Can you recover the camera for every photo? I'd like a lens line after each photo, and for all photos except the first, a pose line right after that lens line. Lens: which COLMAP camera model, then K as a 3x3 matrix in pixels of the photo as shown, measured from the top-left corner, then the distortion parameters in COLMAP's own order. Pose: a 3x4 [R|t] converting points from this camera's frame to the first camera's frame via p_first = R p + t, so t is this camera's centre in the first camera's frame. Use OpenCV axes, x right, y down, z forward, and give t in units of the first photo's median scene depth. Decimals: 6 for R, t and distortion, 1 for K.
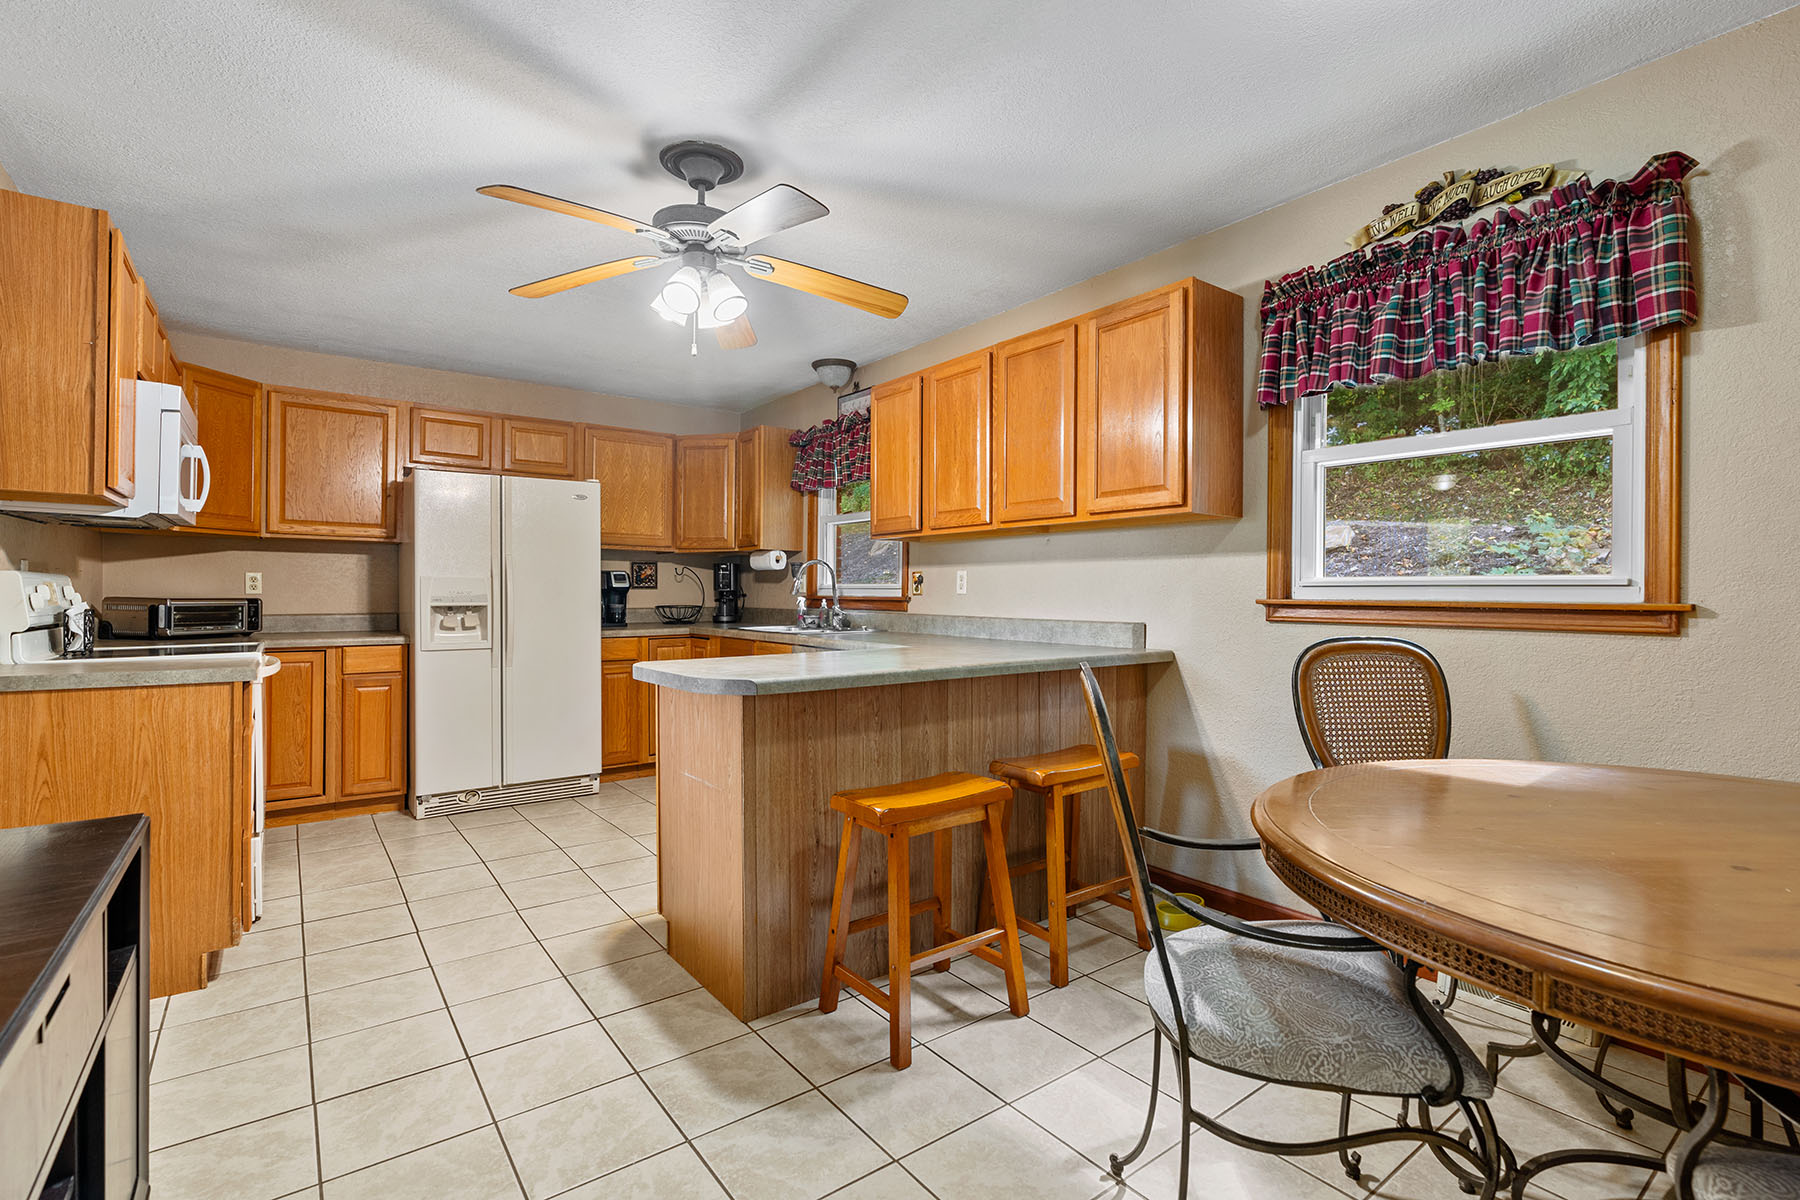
lens RADIAL K [[816.4, 0, 899.3], [0, 816.4, 599.4], [0, 0, 1]] dist [-0.011463, 0.003738]
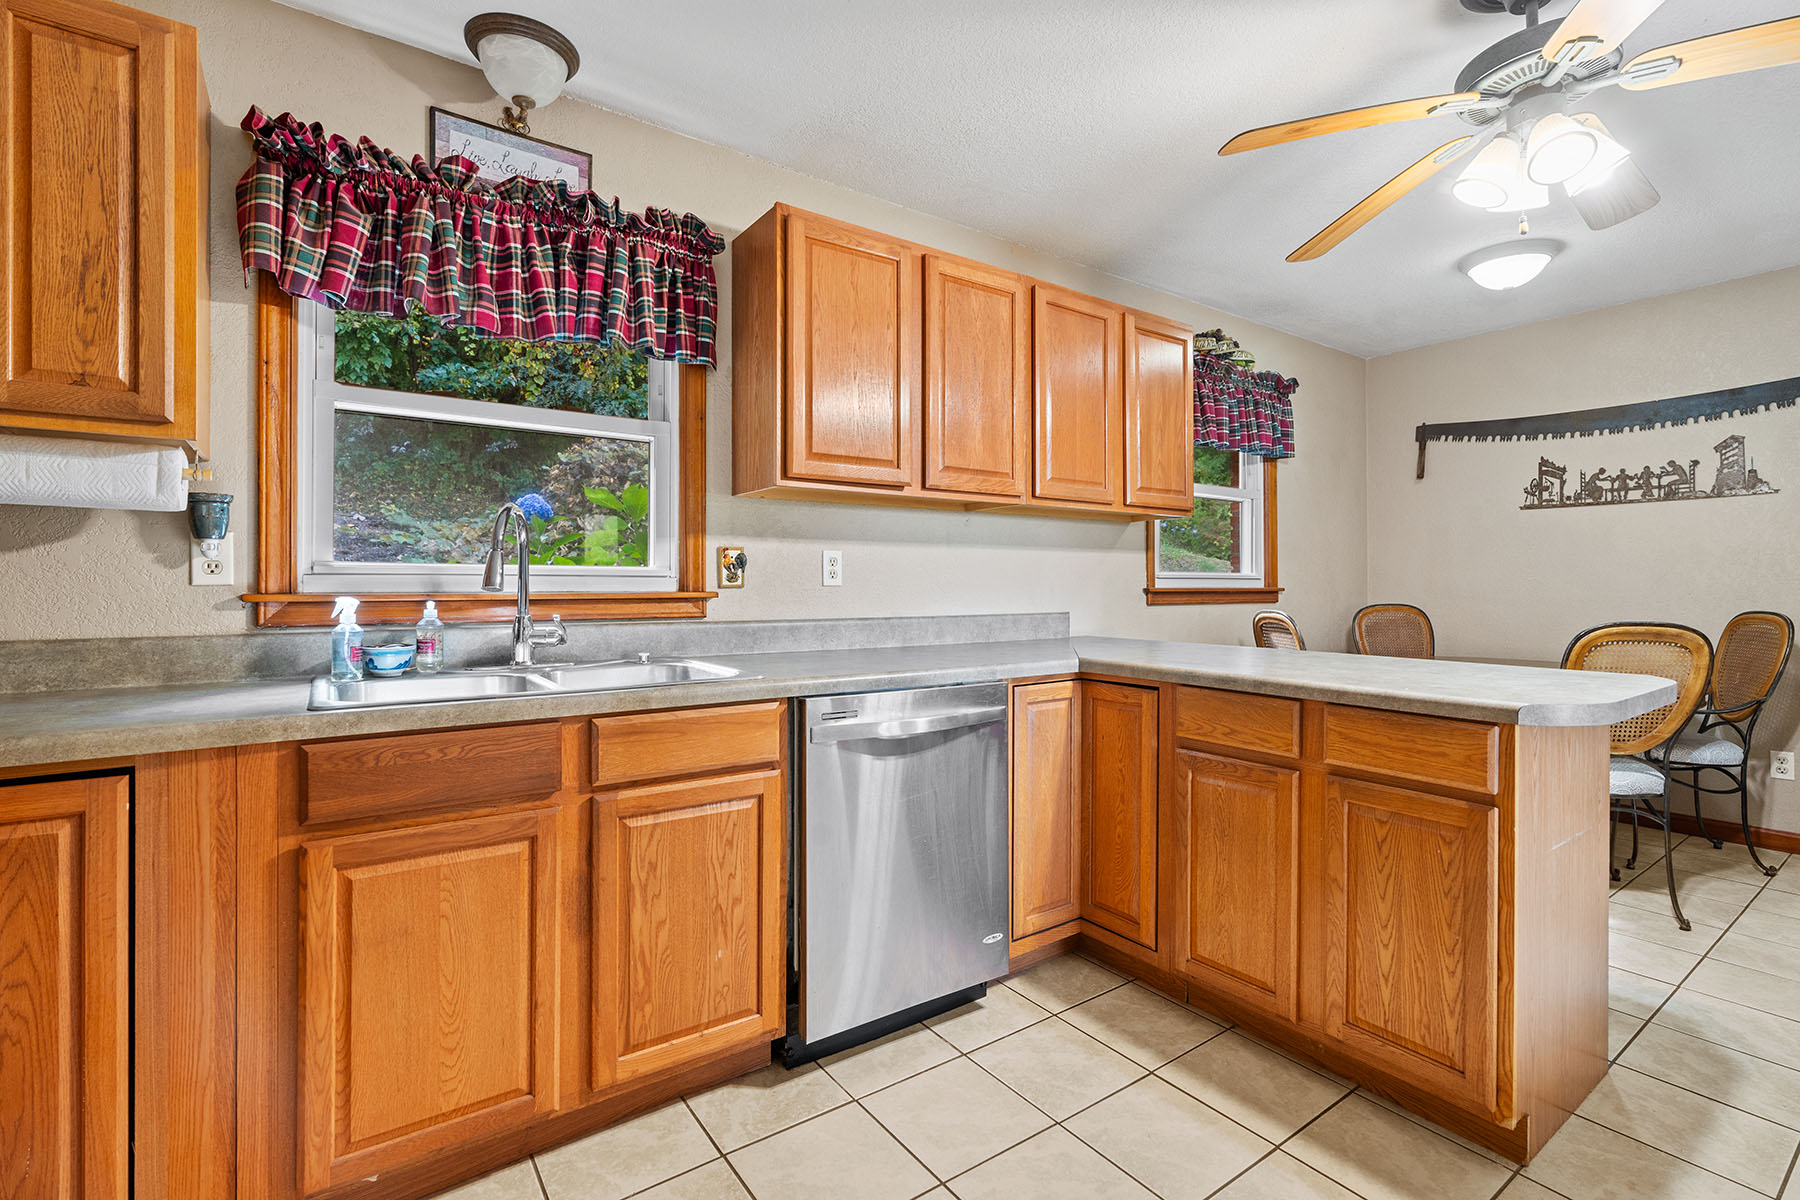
lens RADIAL K [[816.4, 0, 900.8], [0, 816.4, 582.4], [0, 0, 1]] dist [-0.011463, 0.003738]
pose [[0.030354, -0.001845, 0.999538, -0.571024], [0.008241, 0.999965, 0.001595, -0.009551], [-0.999505, 0.008188, 0.030368, 0.908191]]
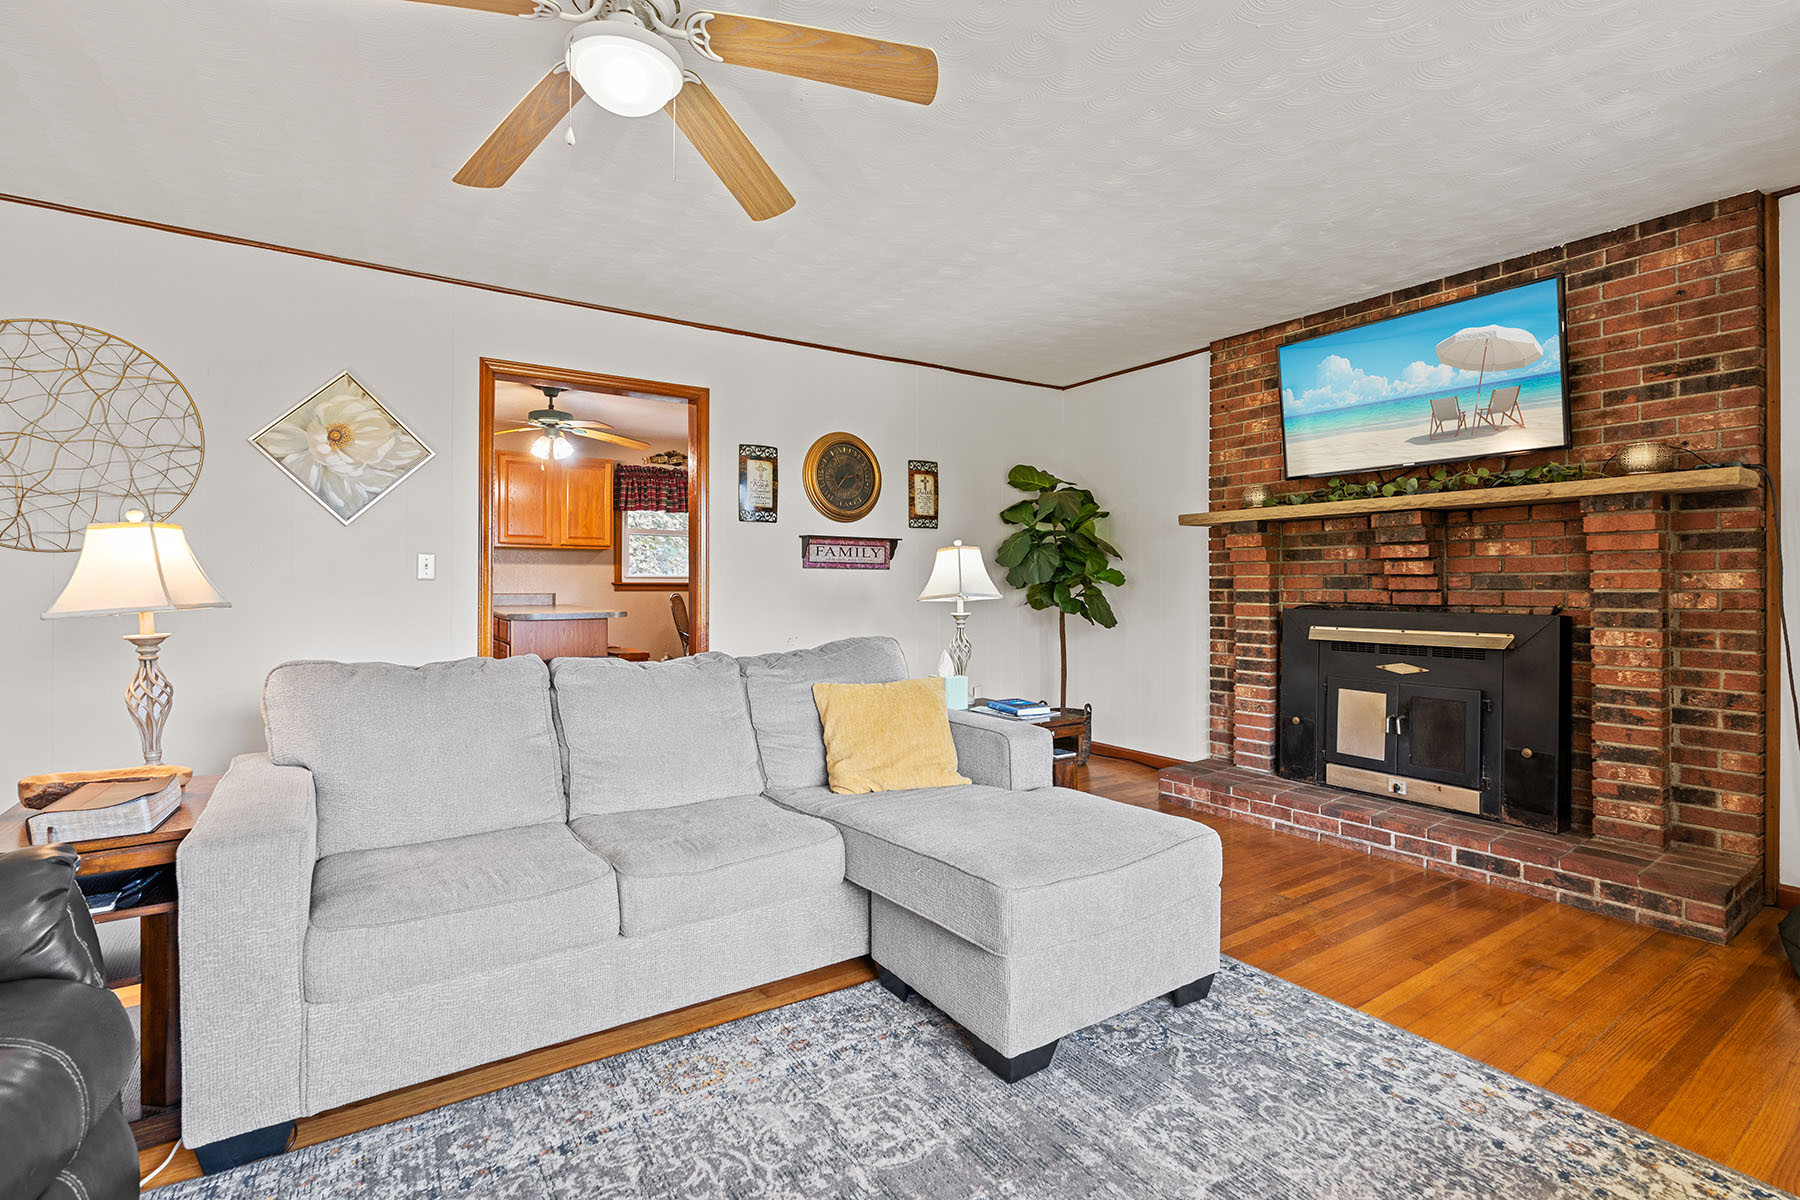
lens RADIAL K [[816.4, 0, 903.4], [0, 816.4, 586.6], [0, 0, 1]] dist [-0.011463, 0.003738]
pose [[0.055762, -0.004688, 0.998433, -1.437731], [0.008412, 0.999956, 0.004225, 0.006135], [-0.998409, 0.008163, 0.055799, -0.054061]]
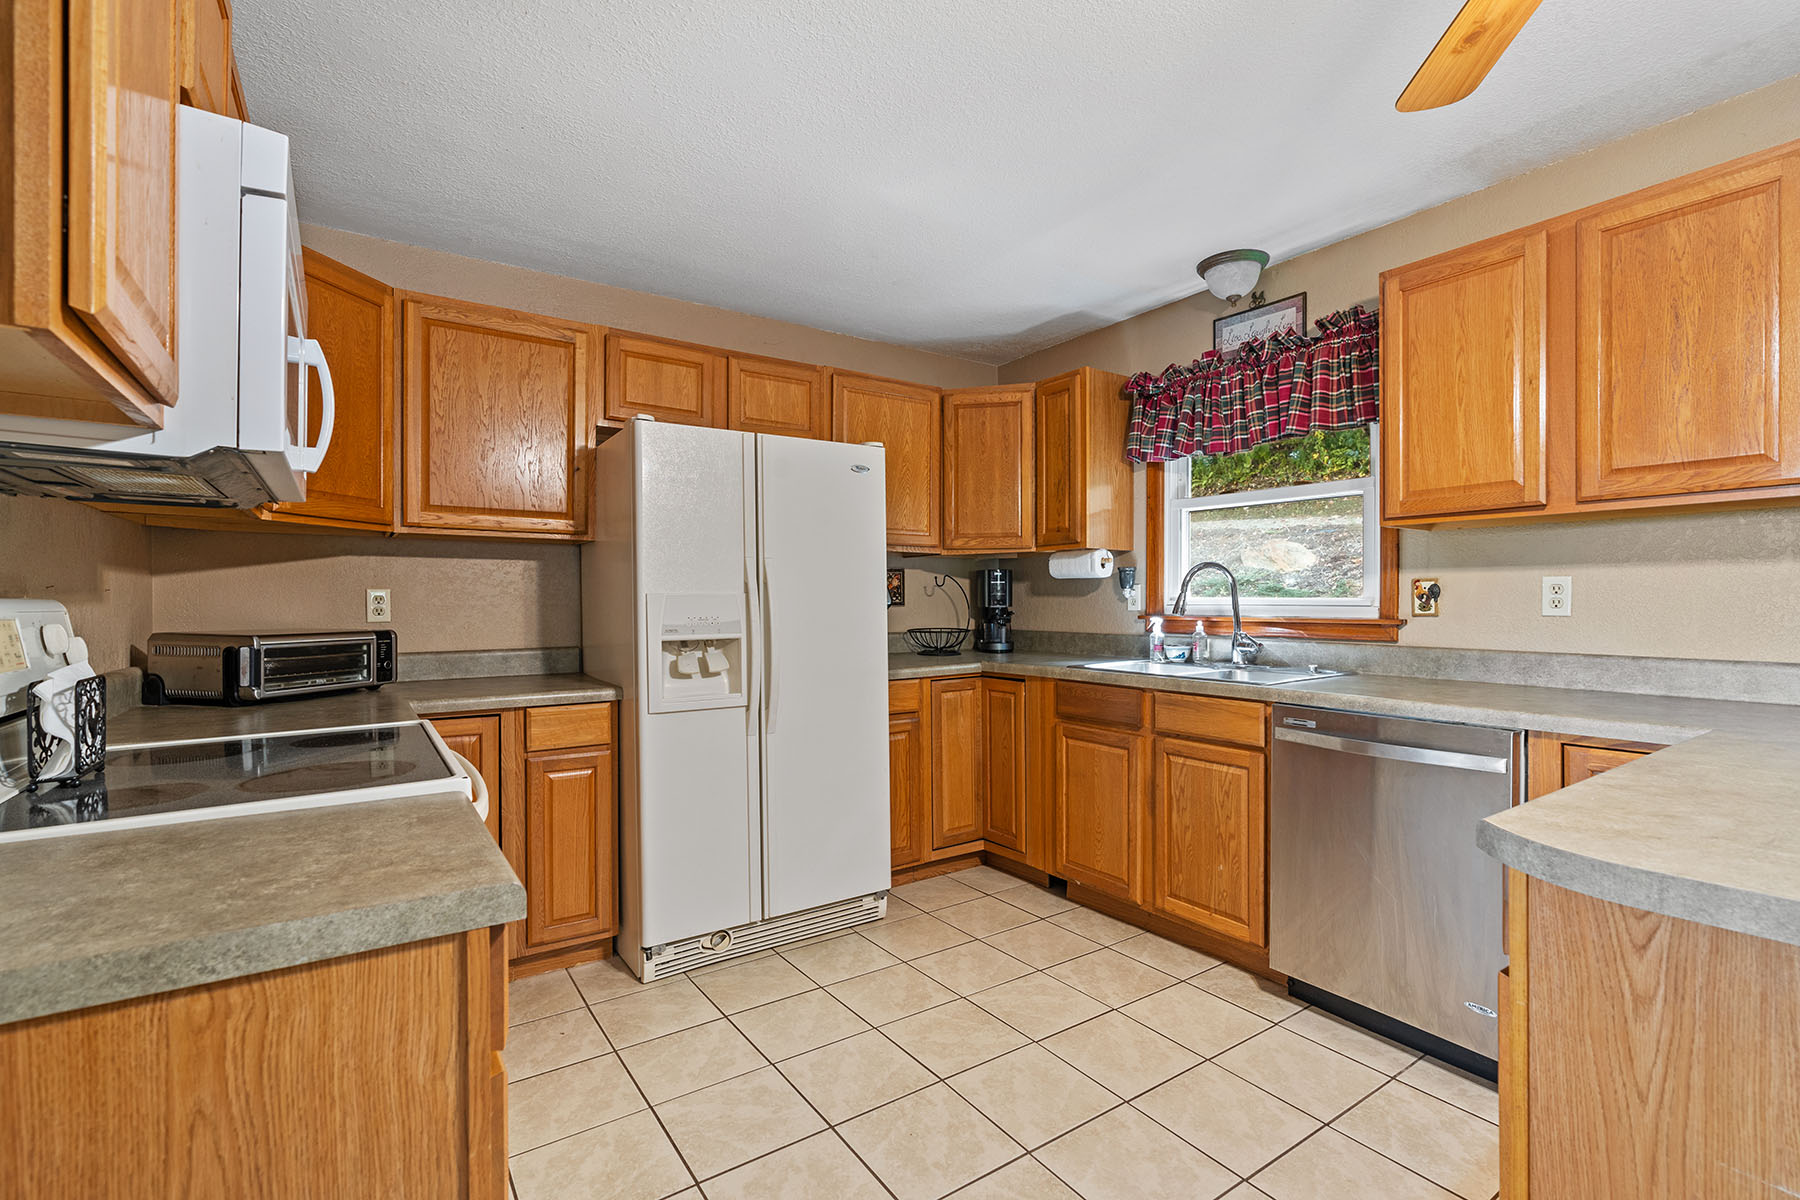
lens RADIAL K [[816.4, 0, 914.9], [0, 816.4, 612.3], [0, 0, 1]] dist [-0.011463, 0.003738]
pose [[0.998982, -0.007262, -0.044521, -0.353740], [0.007530, 0.999955, 0.005850, -0.015671], [0.044477, -0.006180, 0.998991, 0.386202]]
